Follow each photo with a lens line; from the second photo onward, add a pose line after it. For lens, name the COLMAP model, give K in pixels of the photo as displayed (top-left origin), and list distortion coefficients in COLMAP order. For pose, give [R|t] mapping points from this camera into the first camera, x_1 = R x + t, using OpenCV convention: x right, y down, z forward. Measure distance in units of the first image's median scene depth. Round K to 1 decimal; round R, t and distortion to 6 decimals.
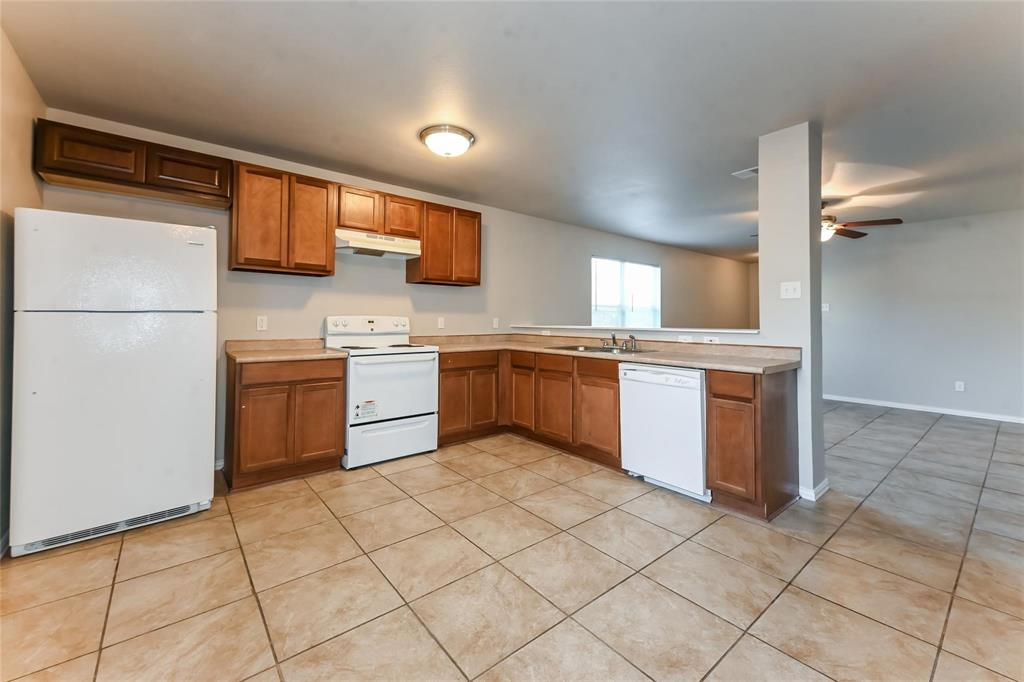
lens RADIAL K [[412.9, 0, 515.0], [0, 412.9, 314.7], [0, 0, 1]] dist [0.019328, -0.000286]
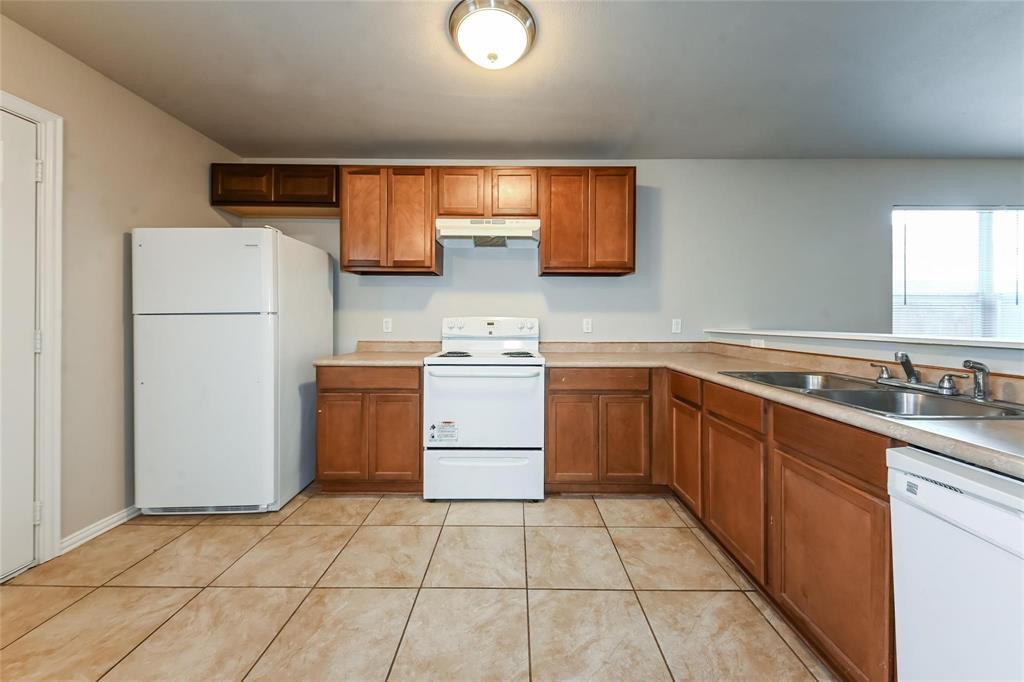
lens RADIAL K [[354.8, 0, 515.4], [0, 354.8, 321.6], [0, 0, 1]] dist [0.010193, -0.001075]
pose [[0.769127, -0.004419, -0.639081, 0.195535], [0.009846, 0.999939, 0.004936, 0.011236], [0.639021, -0.010089, 0.769123, 0.559738]]
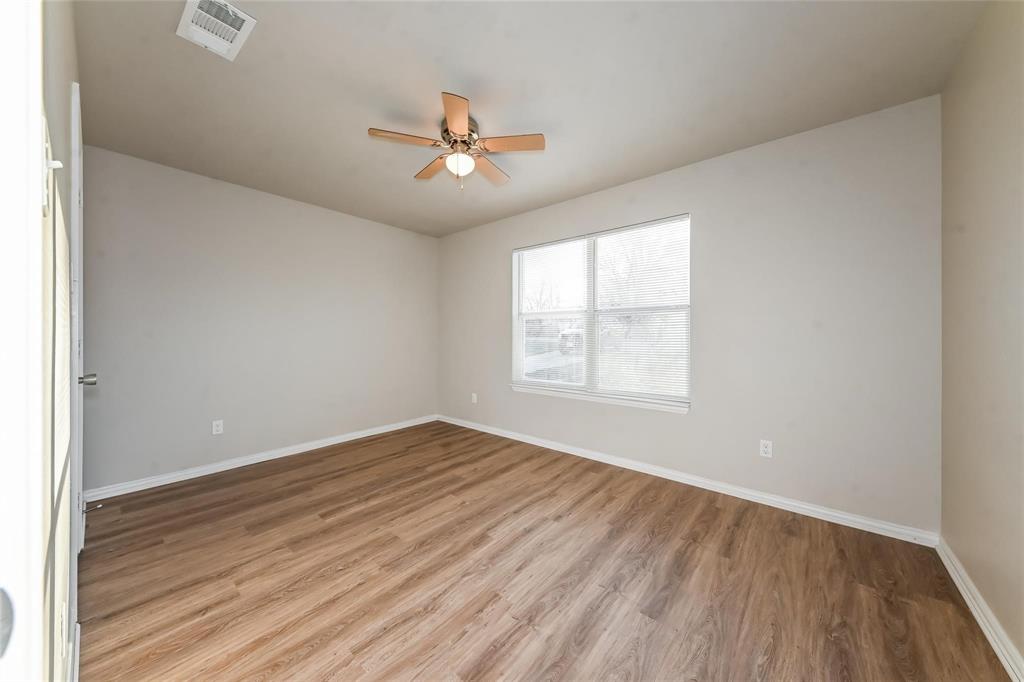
lens RADIAL K [[354.8, 0, 531.2], [0, 354.8, 341.8], [0, 0, 1]] dist [0.010193, -0.001075]
pose [[0.179910, 0.012394, -0.983605, 1.578329], [0.009248, 0.999855, 0.014290, 0.036075], [0.983640, -0.011667, 0.179769, 1.696936]]
